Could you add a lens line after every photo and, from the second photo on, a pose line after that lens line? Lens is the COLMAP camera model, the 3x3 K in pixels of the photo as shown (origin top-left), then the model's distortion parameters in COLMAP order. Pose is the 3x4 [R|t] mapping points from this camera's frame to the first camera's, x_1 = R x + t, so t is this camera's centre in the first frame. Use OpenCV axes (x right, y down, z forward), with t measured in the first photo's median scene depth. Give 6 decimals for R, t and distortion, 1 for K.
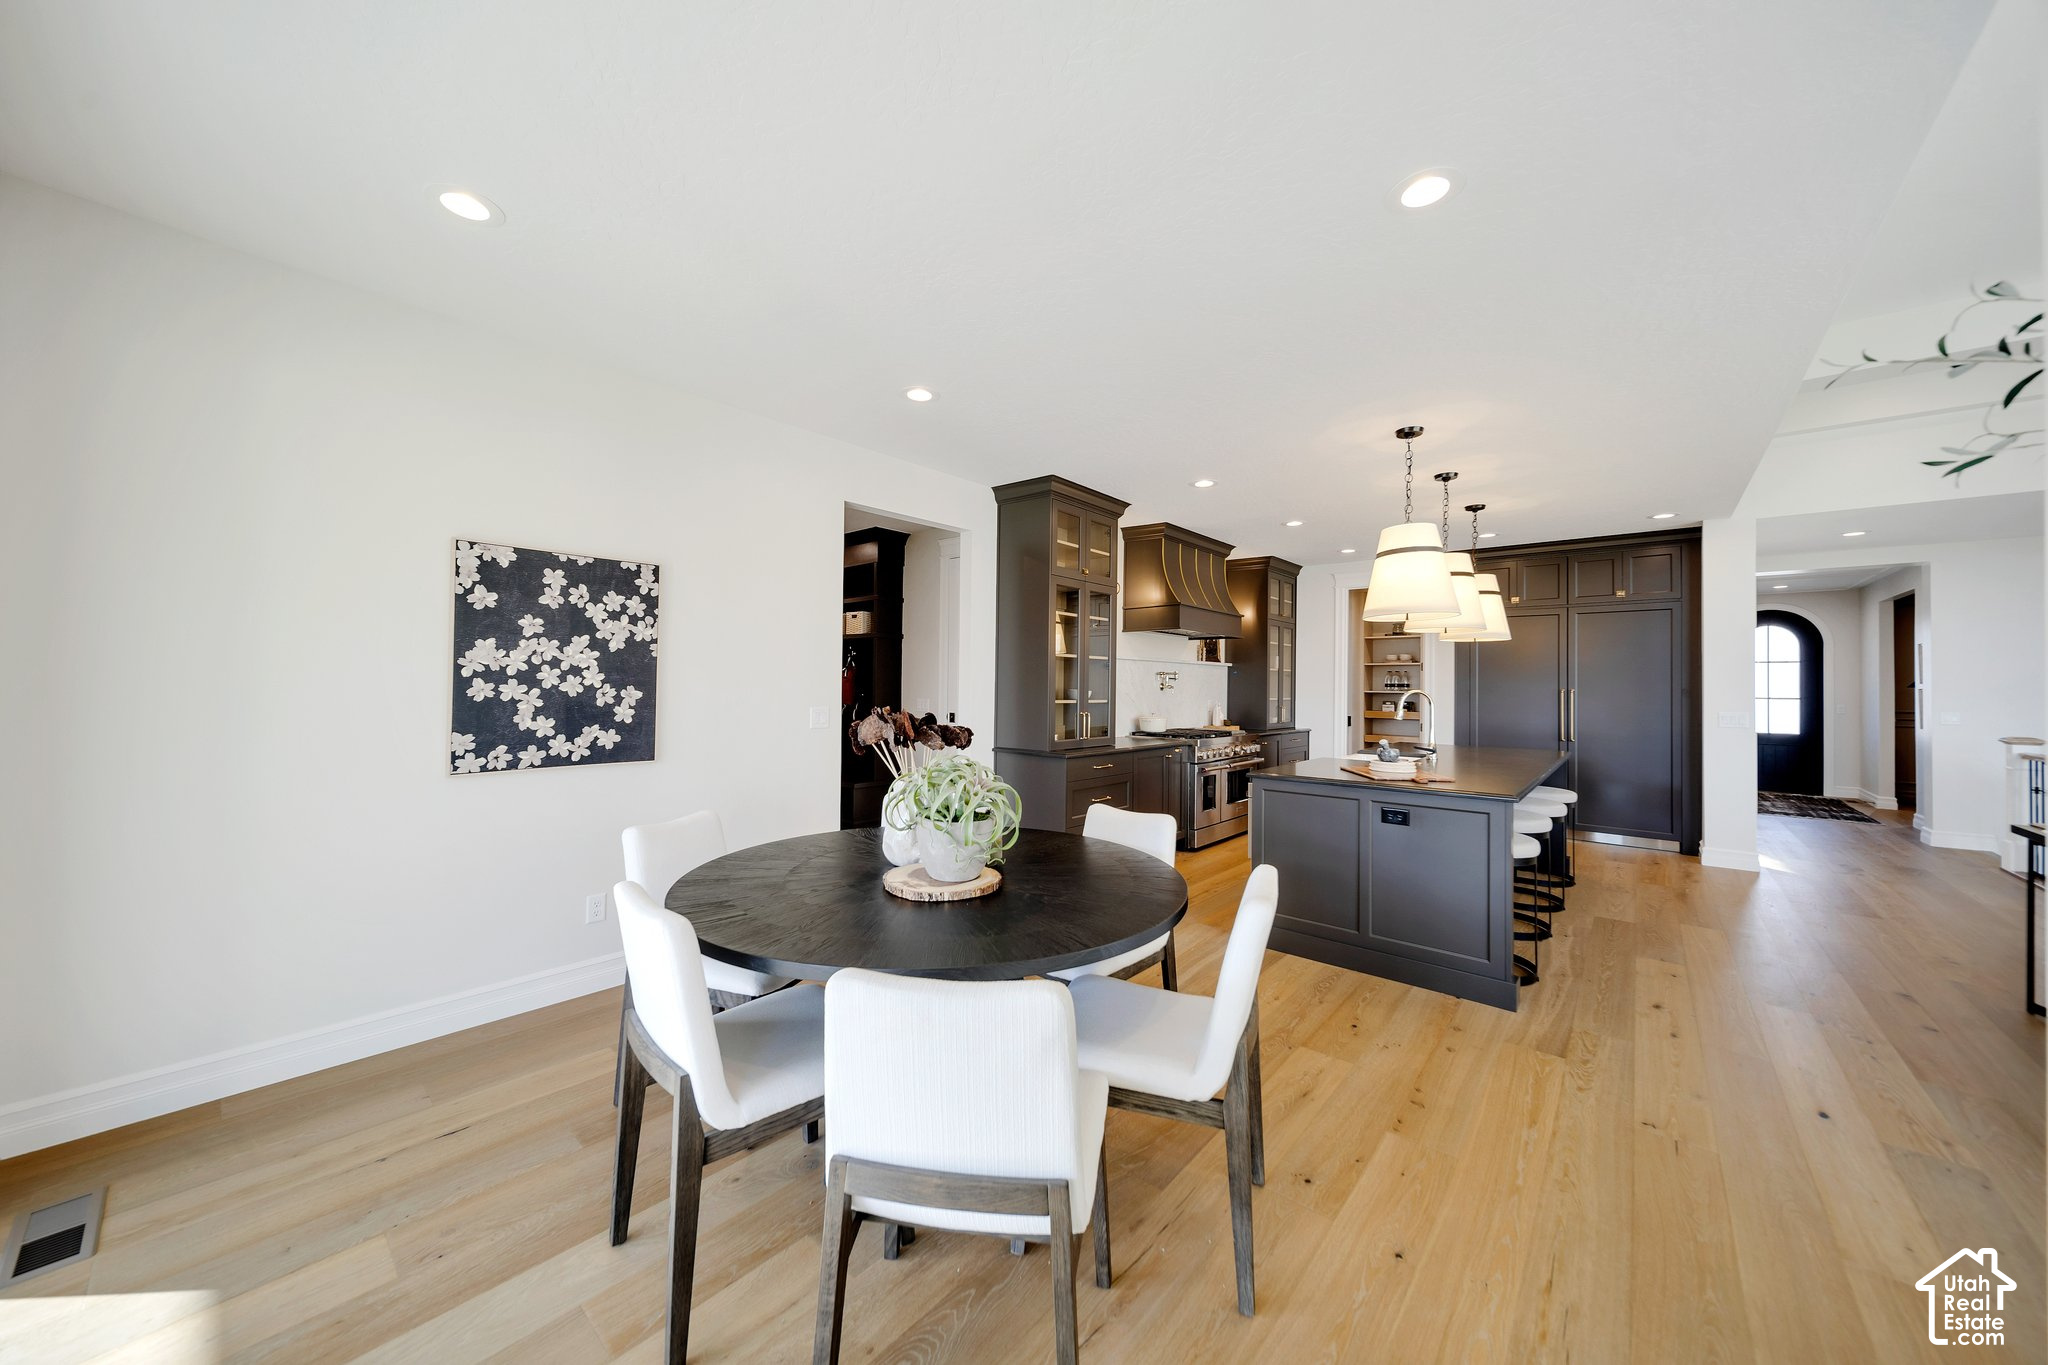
lens RADIAL K [[717.5, 0, 1020.7], [0, 717.5, 677.6], [0, 0, 1]] dist [0.000938, -0.001452]
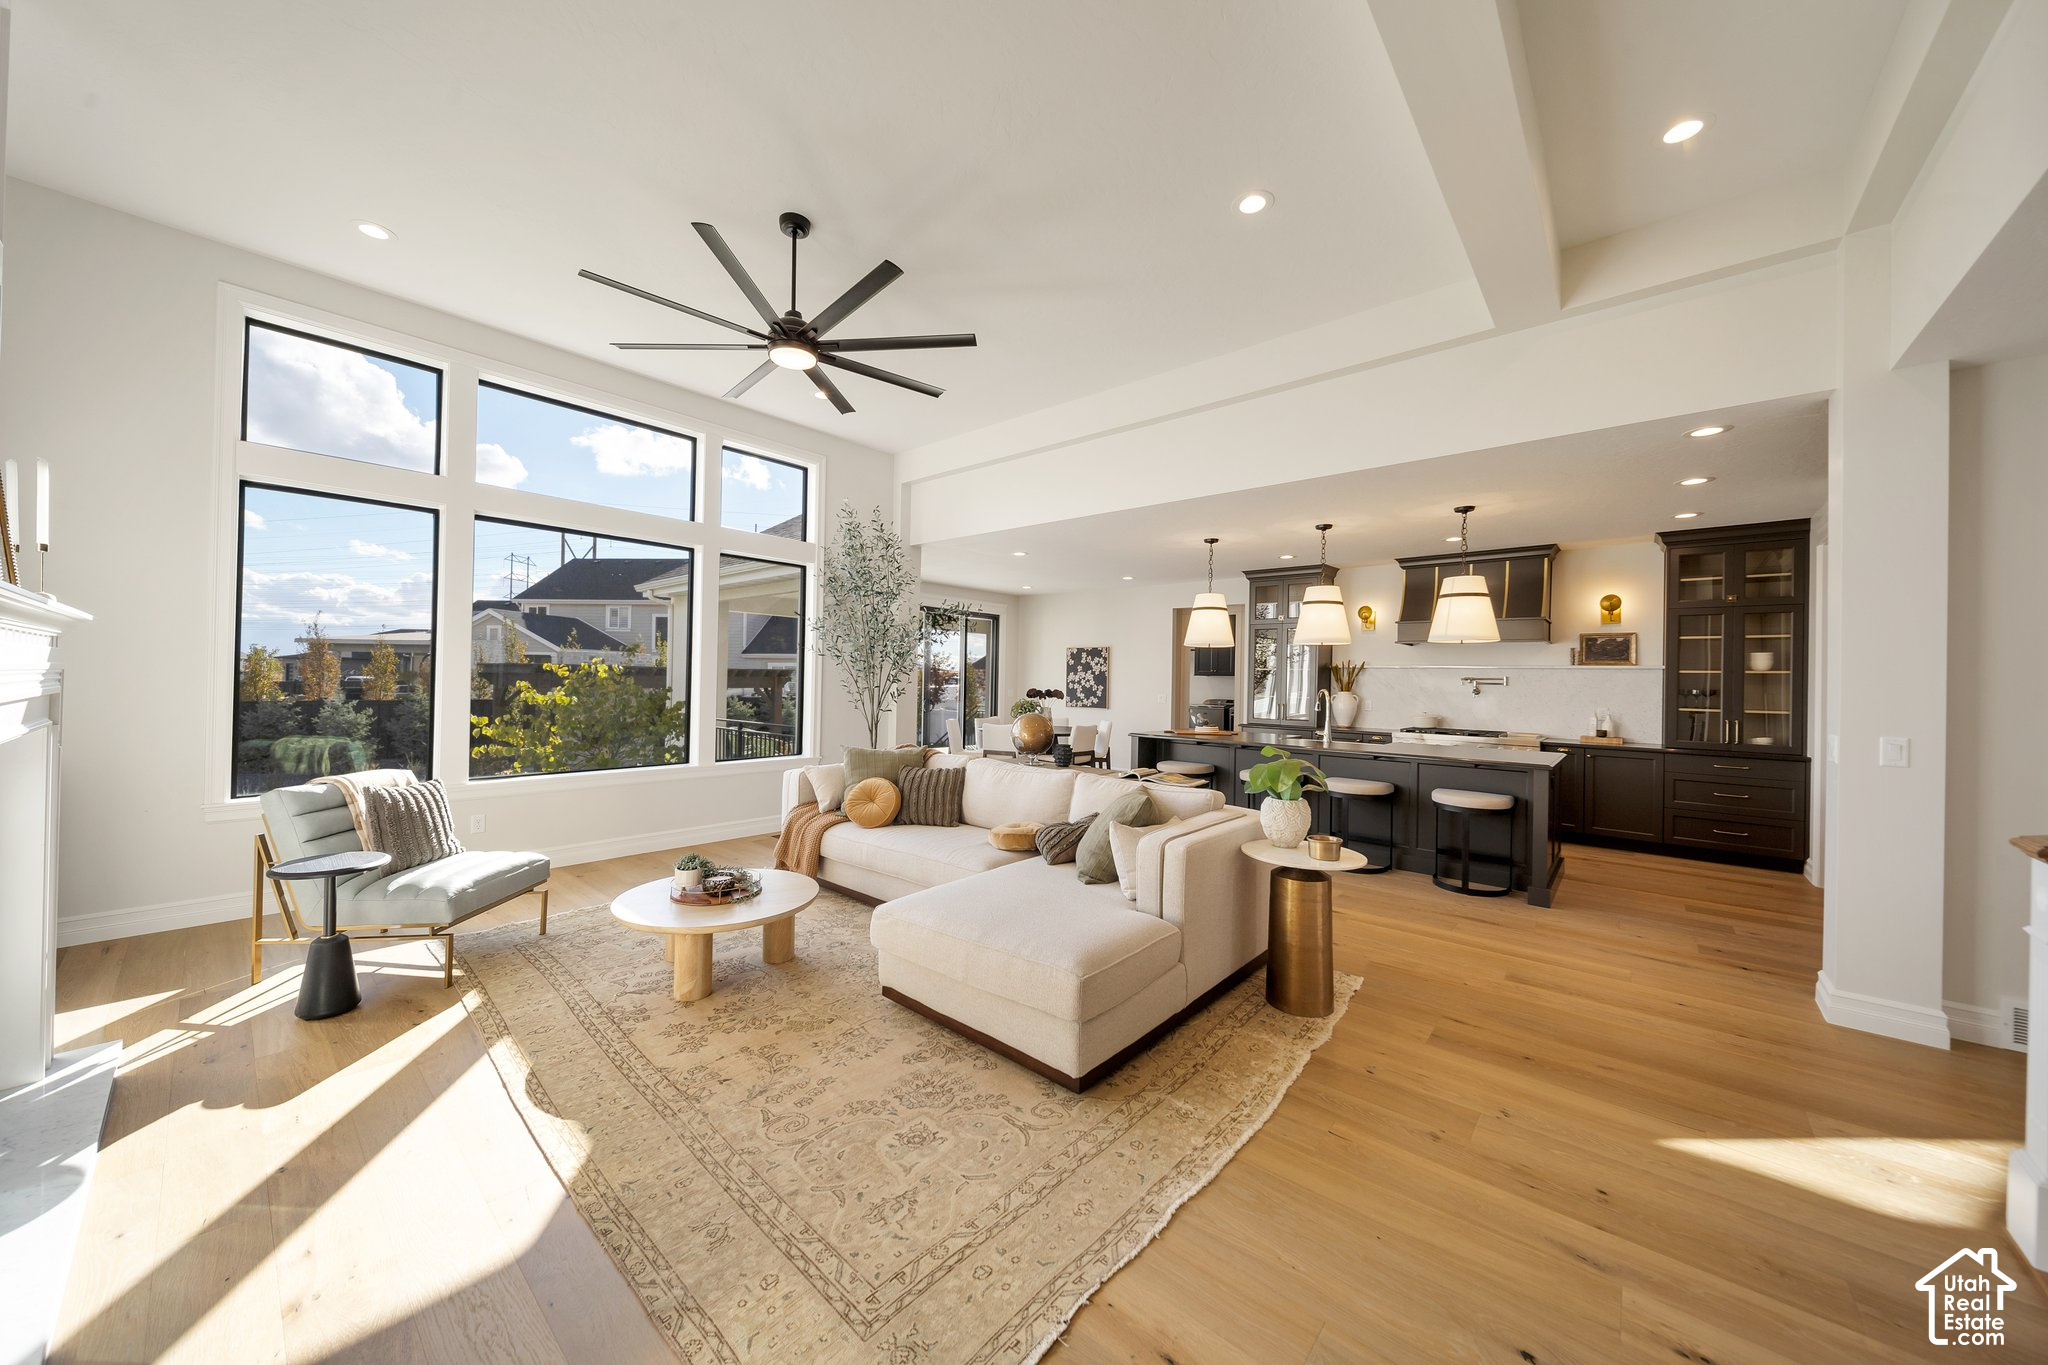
lens RADIAL K [[704.8, 0, 1014.9], [0, 704.8, 677.4], [0, 0, 1]] dist [0.001012, -0.000929]
pose [[-0.007904, -0.015314, -0.999851, 1.470947], [-0.008104, 0.999851, -0.015250, 0.015661], [0.999936, 0.007982, -0.008027, 0.344266]]
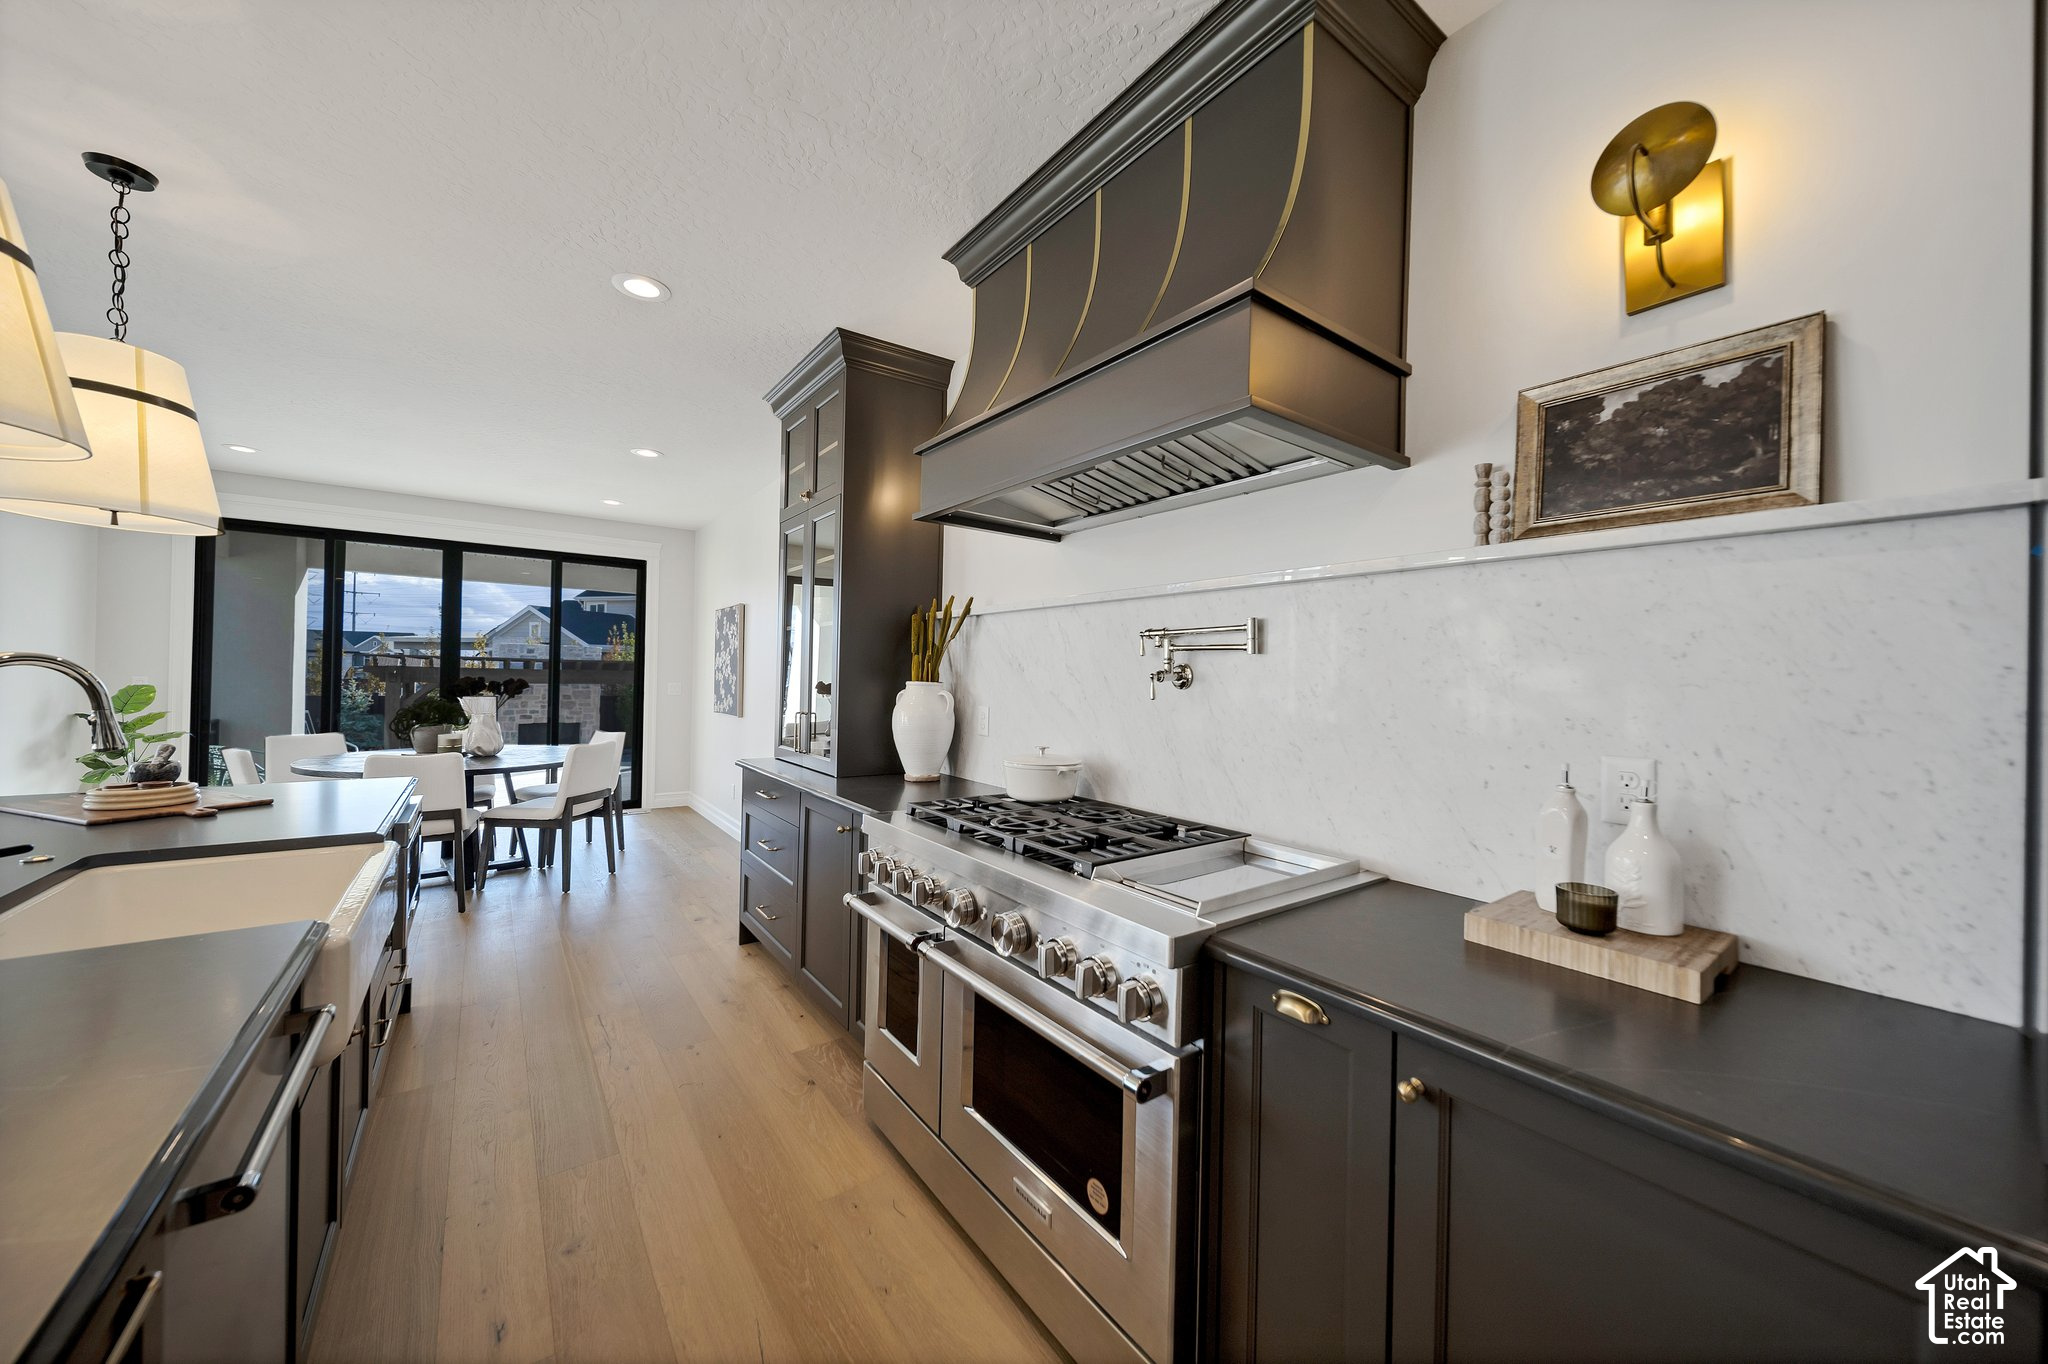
lens RADIAL K [[717.5, 0, 1016.4], [0, 717.5, 673.7], [0, 0, 1]] dist [0.000938, -0.001452]
pose [[-0.216170, -0.020866, -0.976133, 0.588651], [-0.011234, 0.999759, -0.018883, 0.020599], [0.976291, 0.006884, -0.216352, 1.140907]]
